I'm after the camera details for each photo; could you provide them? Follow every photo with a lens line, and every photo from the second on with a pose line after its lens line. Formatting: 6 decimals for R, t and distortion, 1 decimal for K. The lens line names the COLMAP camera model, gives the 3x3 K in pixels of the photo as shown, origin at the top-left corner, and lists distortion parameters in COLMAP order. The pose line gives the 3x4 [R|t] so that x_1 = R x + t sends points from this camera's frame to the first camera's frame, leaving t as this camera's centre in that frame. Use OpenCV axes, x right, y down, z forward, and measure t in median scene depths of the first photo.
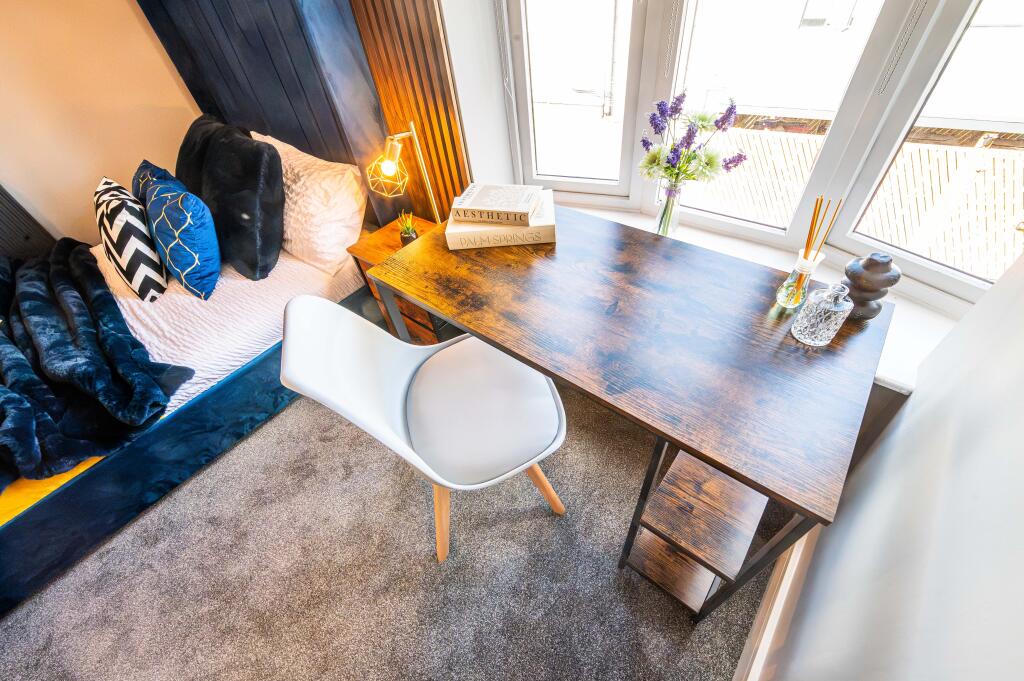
lens RADIAL K [[408.1, 0, 512.0], [0, 408.1, 340.5], [0, 0, 1]] dist [-0.000539, -0.000035]
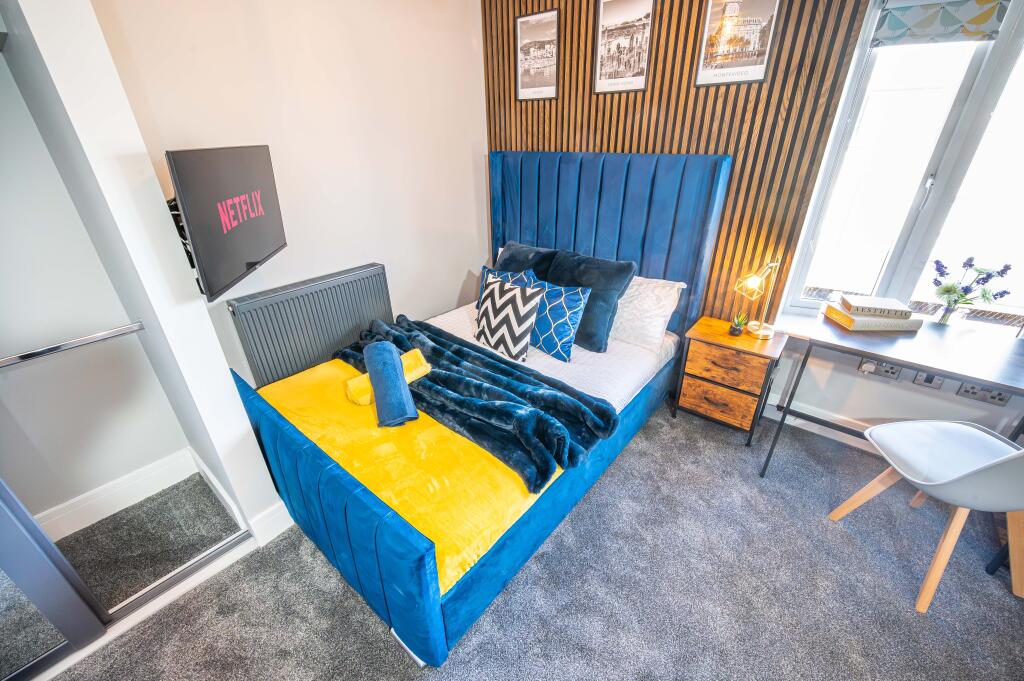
lens RADIAL K [[408.1, 0, 512.0], [0, 408.1, 340.5], [0, 0, 1]] dist [-0.000539, -0.000035]
pose [[0.995933, 0.078154, 0.044831, -1.005846], [-0.059902, 0.946033, -0.318485, 0.260767], [-0.067302, 0.314504, 0.946867, -0.260222]]
